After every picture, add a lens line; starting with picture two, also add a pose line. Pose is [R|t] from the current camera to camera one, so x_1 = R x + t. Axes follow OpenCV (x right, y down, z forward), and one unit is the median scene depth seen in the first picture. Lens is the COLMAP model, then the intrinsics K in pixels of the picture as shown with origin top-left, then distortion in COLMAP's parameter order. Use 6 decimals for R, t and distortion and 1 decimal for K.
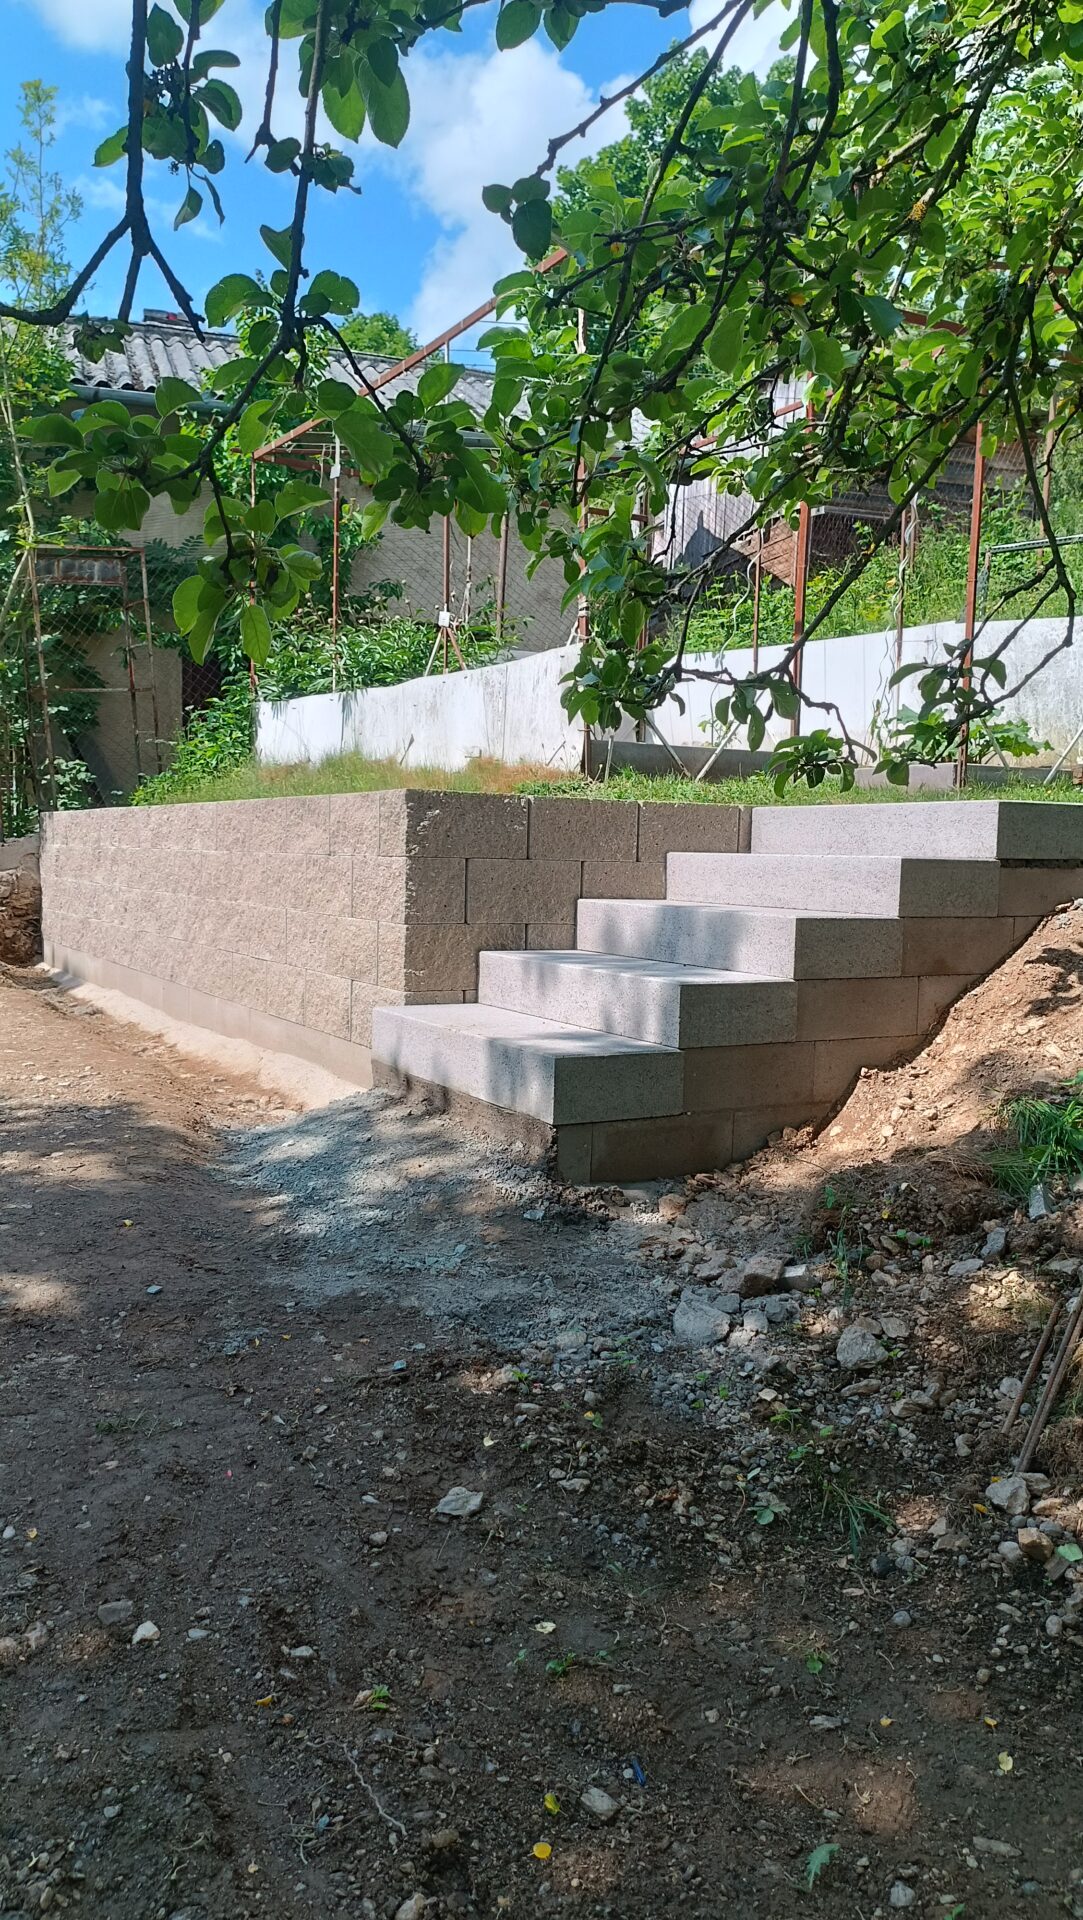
lens RADIAL K [[1383.1, 0, 541.5], [0, 1383.1, 960.0], [0, 0, 1]] dist [0.044167, 0.176535]
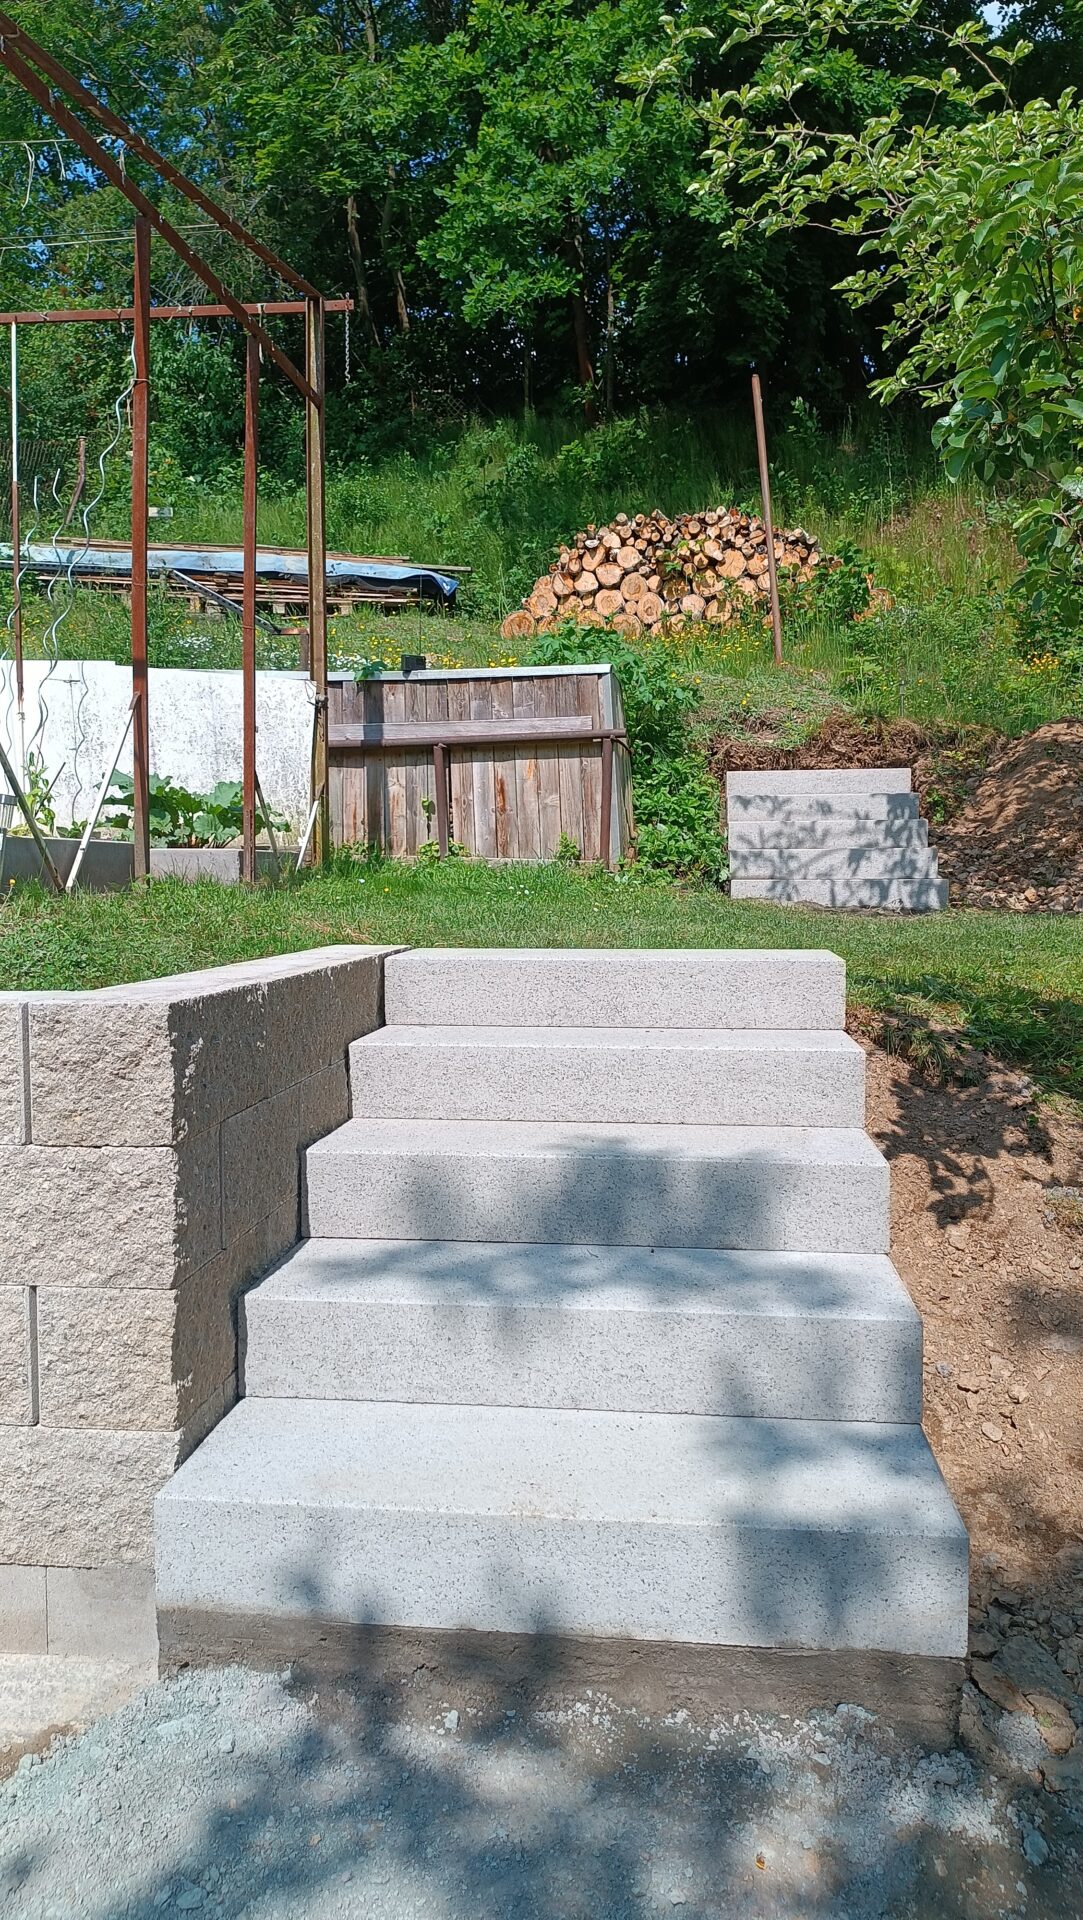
lens RADIAL K [[1370.8, 0, 541.5], [0, 1370.8, 960.0], [0, 0, 1]] dist [0.087985, -0.173939]
pose [[0.591950, -0.071897, 0.802762, -0.244459], [0.077516, 0.996475, 0.032086, -0.088911], [-0.802238, 0.043233, 0.595436, 0.385567]]
